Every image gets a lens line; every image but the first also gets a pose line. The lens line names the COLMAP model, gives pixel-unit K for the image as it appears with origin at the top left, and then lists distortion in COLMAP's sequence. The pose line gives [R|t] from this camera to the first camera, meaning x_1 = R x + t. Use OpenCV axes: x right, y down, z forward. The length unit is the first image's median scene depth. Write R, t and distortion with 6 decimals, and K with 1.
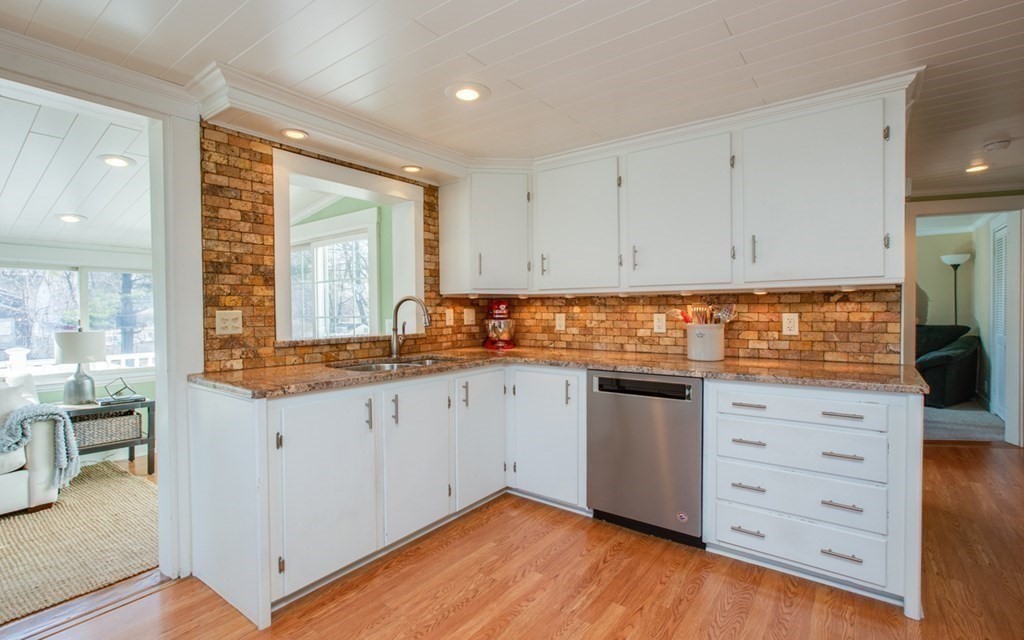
lens RADIAL K [[488.8, 0, 511.5], [0, 488.8, 316.8], [0, 0, 1]] dist [-0.040017, 0.008918]
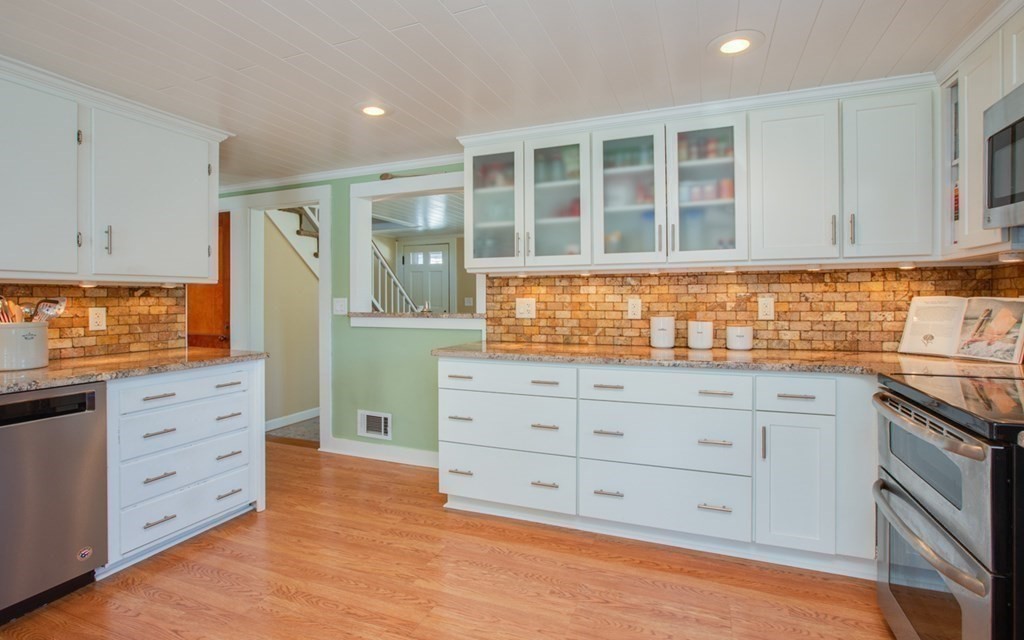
lens RADIAL K [[488.8, 0, 517.4], [0, 488.8, 302.6], [0, 0, 1]] dist [-0.040017, 0.008918]
pose [[-0.315871, 0.003042, 0.948797, -0.632658], [0.020018, 0.999794, 0.003459, -0.004071], [-0.948591, 0.020085, -0.315867, 0.528441]]
